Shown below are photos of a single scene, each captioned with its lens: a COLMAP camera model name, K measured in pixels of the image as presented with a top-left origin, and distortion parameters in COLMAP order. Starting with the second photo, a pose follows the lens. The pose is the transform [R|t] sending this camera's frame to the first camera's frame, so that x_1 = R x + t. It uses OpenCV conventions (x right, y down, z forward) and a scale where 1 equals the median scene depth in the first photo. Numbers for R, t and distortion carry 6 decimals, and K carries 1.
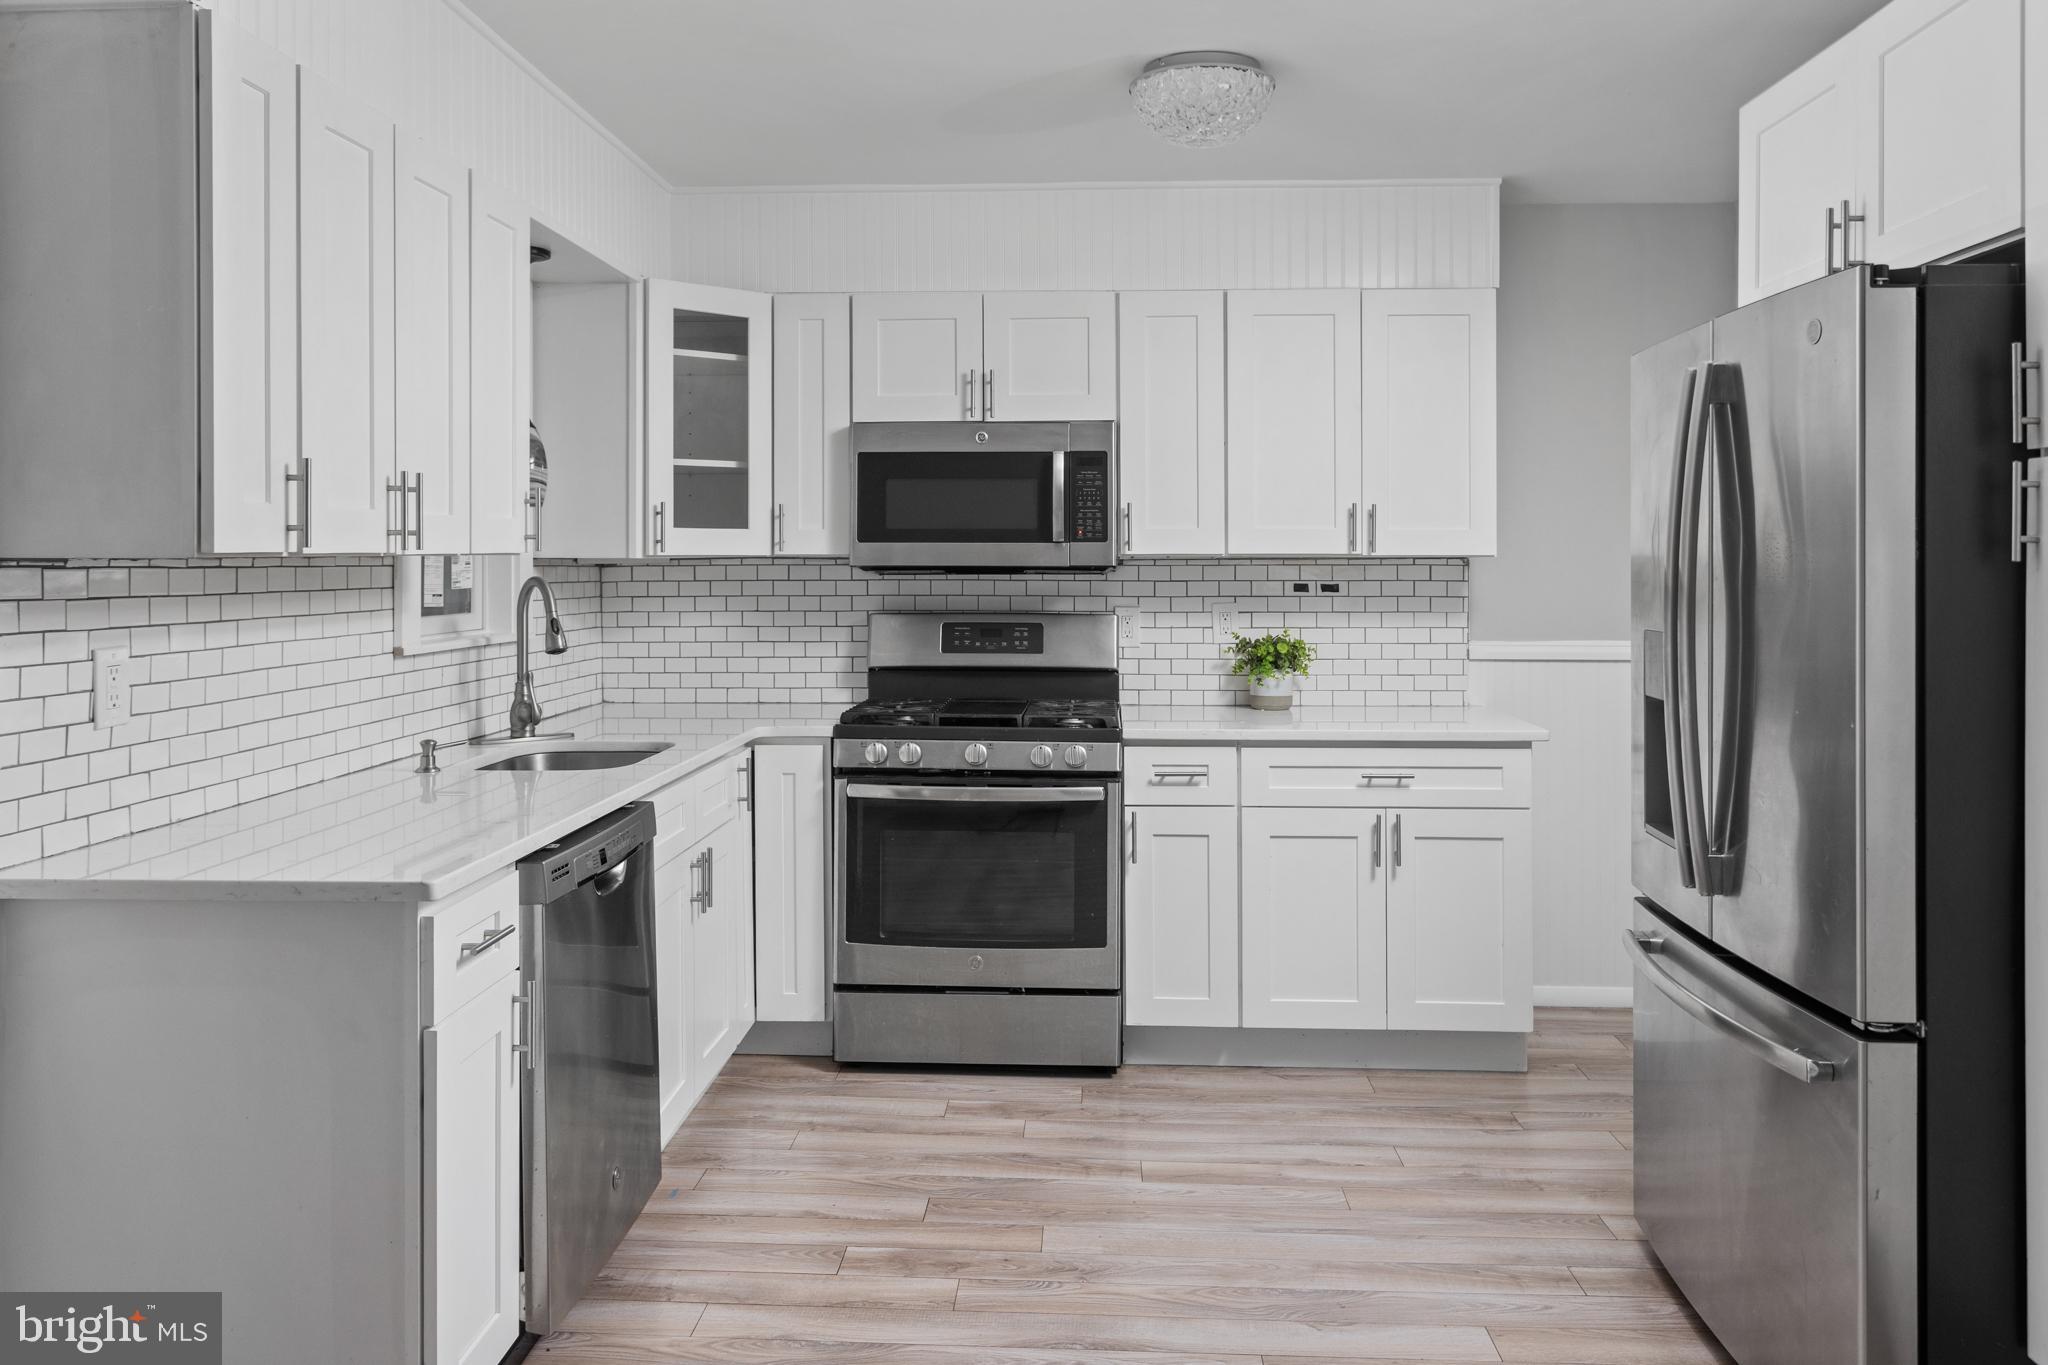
lens RADIAL K [[1460.7, 0, 1023.5], [0, 1460.7, 560.1], [0, 0, 1]] dist [-0.007416, 0.010190]
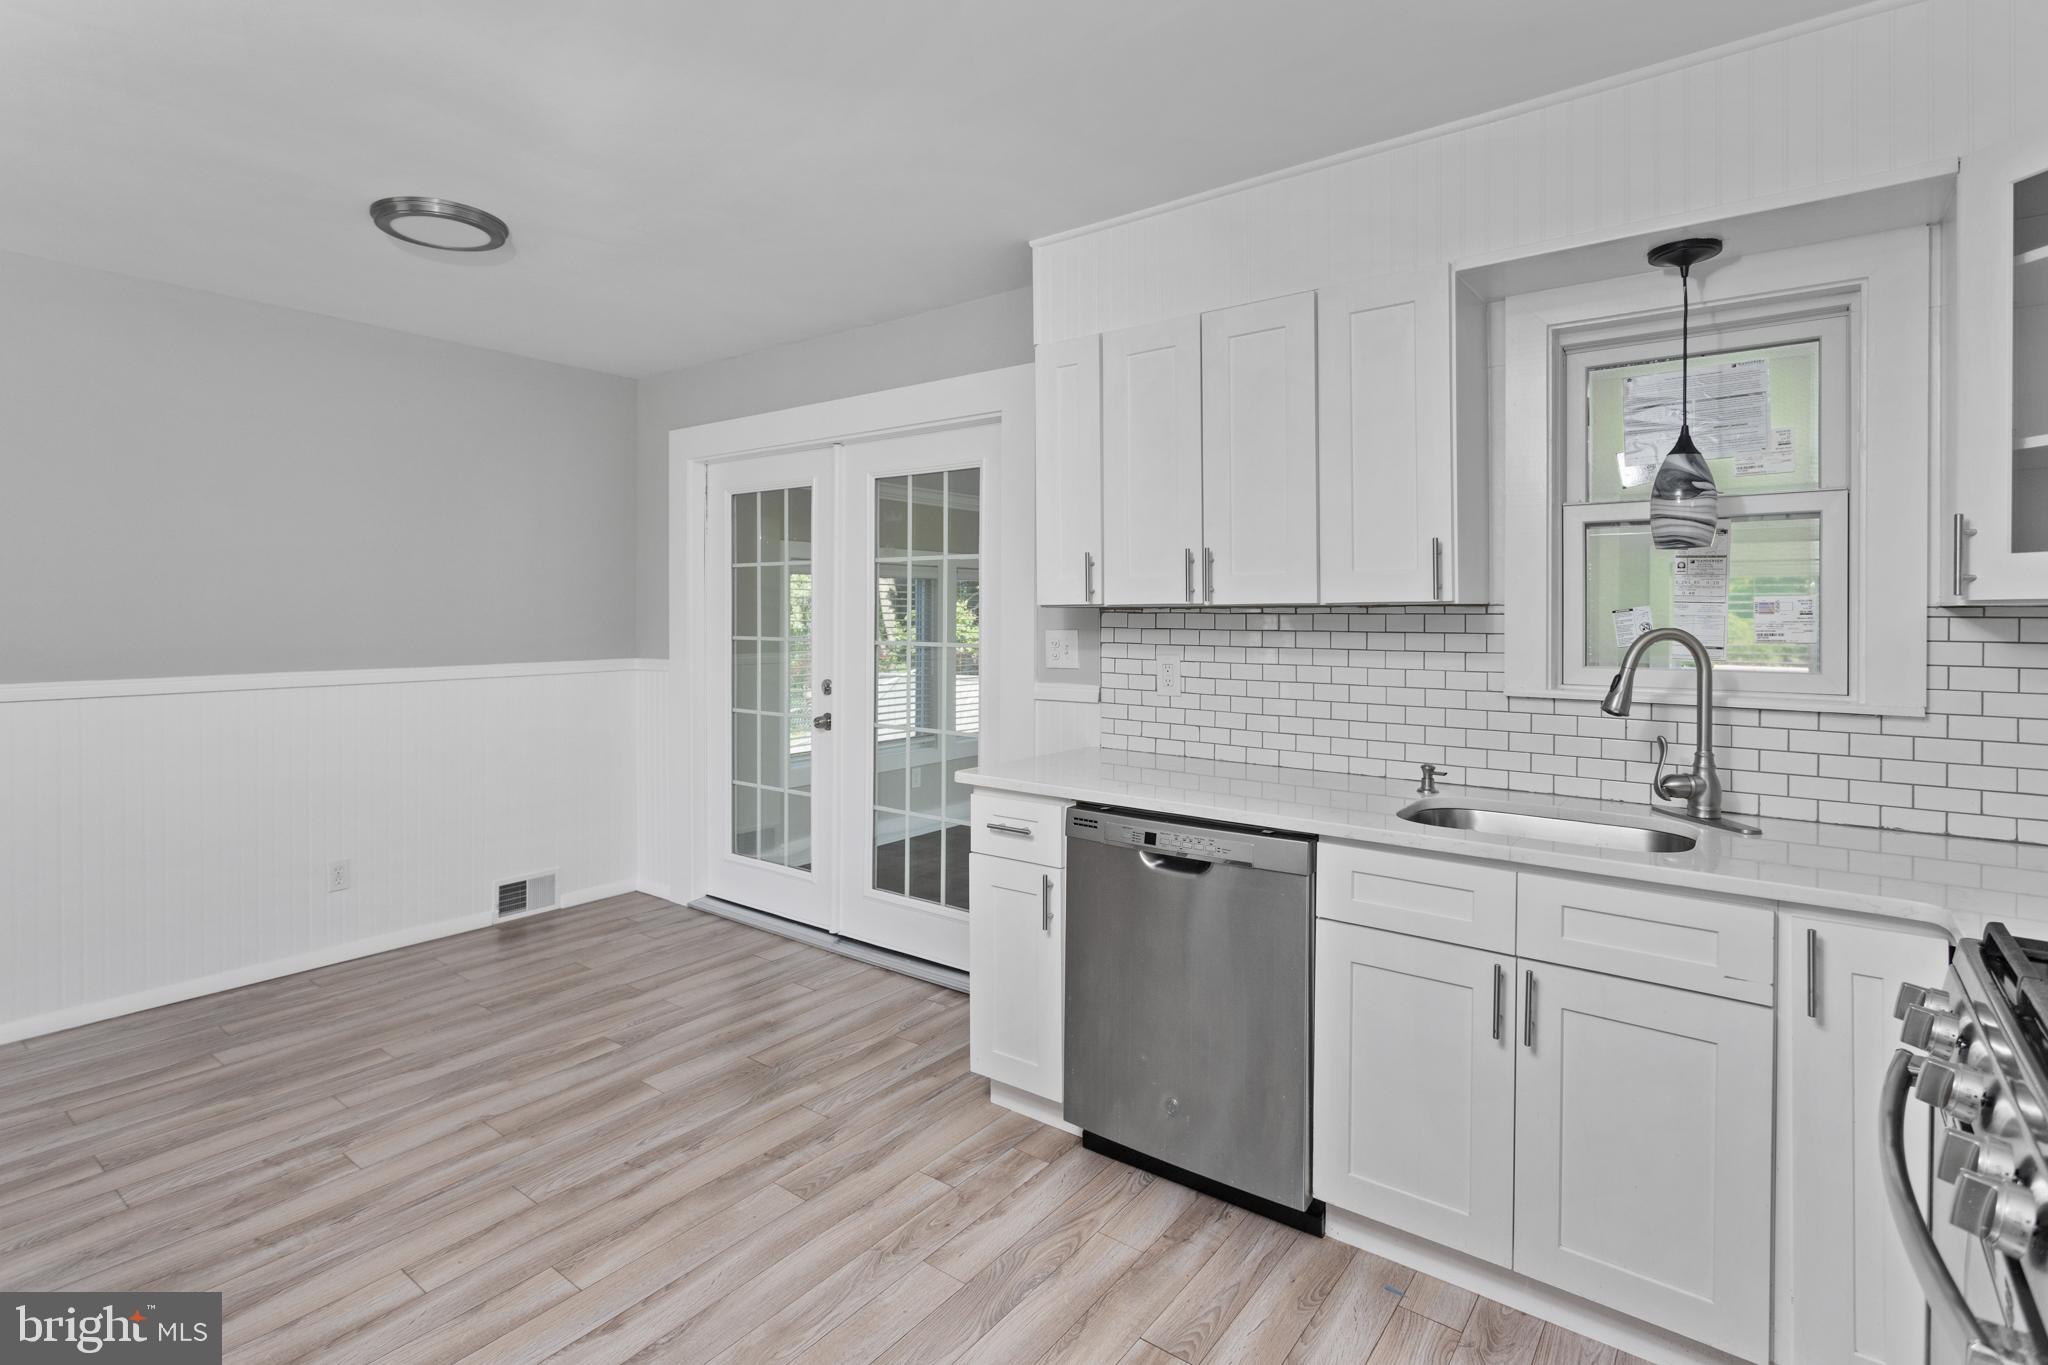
lens RADIAL K [[988.3, 0, 1044.0], [0, 988.3, 619.4], [0, 0, 1]] dist [-0.000491, 0.000103]
pose [[-0.551052, 0.003549, -0.834463, 0.332265], [-0.004225, 0.999966, 0.007042, 0.002846], [0.834460, 0.007406, -0.551019, 0.948146]]
